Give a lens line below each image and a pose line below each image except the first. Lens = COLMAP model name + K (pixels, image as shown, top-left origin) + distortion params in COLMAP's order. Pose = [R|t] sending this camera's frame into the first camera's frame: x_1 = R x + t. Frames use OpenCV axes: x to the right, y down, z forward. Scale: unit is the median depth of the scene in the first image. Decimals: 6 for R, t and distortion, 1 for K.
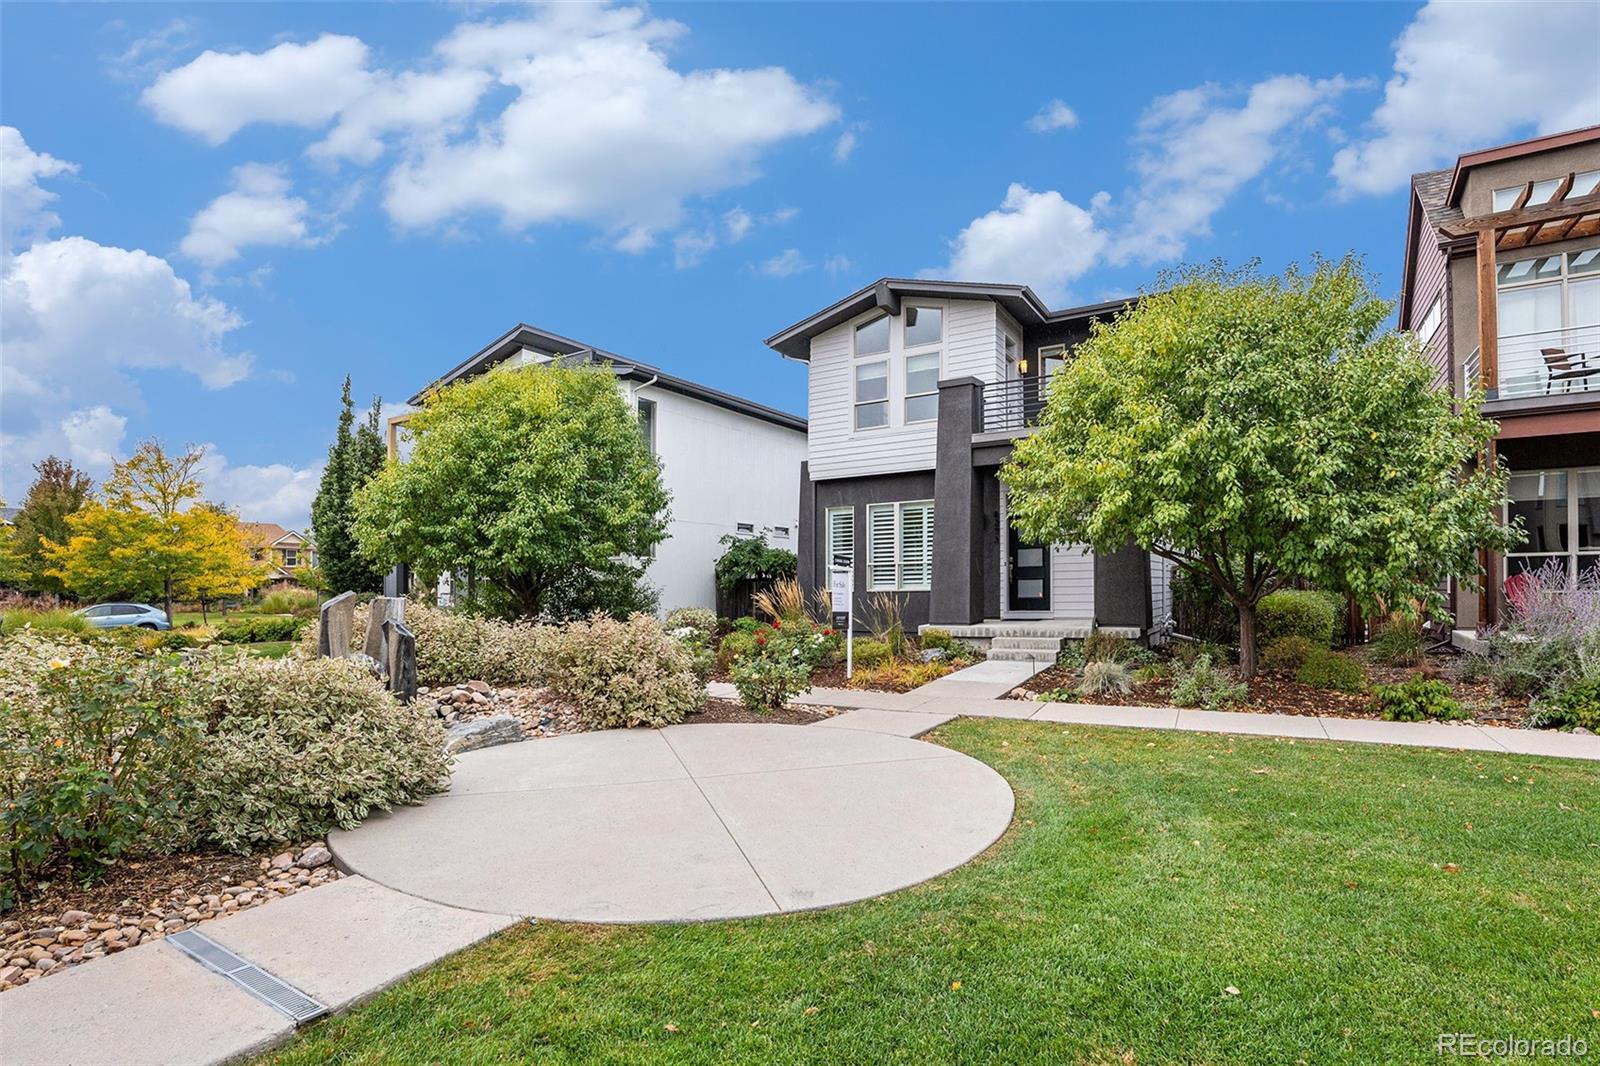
lens RADIAL K [[807.2, 0, 798.0], [0, 807.2, 606.4], [0, 0, 1]] dist [-0.026367, 0.000121]
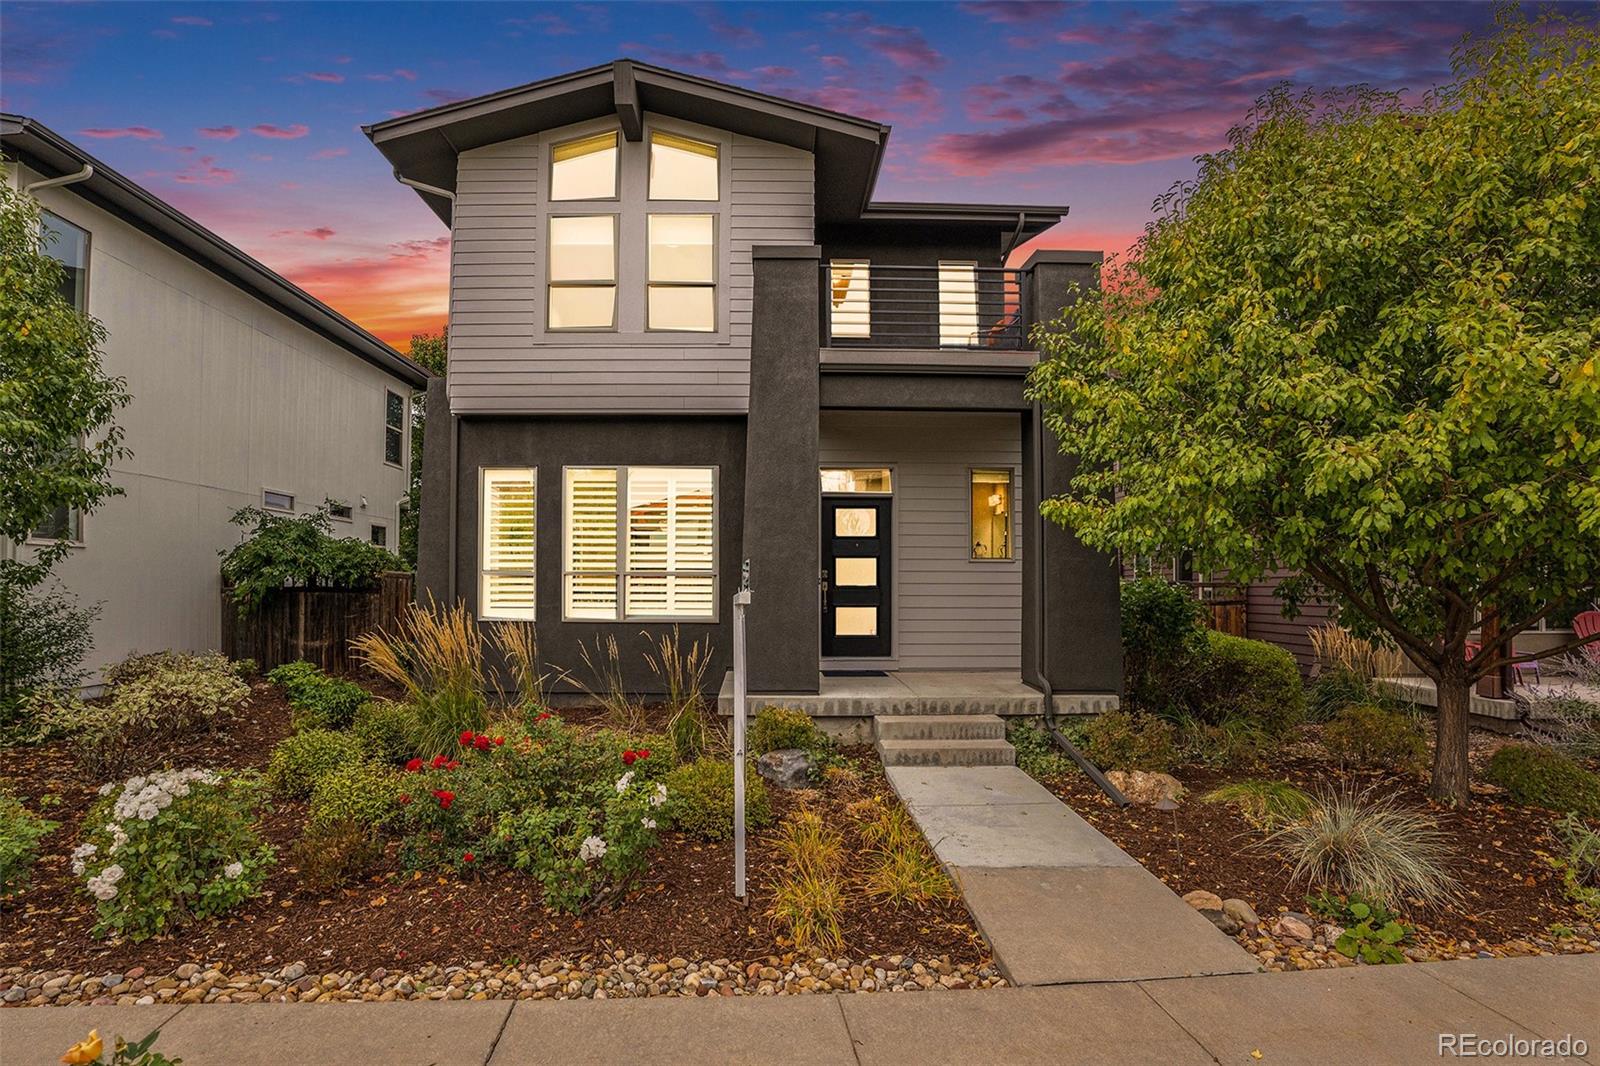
lens RADIAL K [[771.4, 0, 800.5], [0, 771.4, 597.5], [0, 0, 1]] dist [-0.041221, 0.000121]
pose [[0.838395, 0.013632, 0.544892, -0.086361], [-0.005986, 0.999857, -0.015804, -0.034487], [-0.545030, 0.009988, 0.838357, 0.591547]]
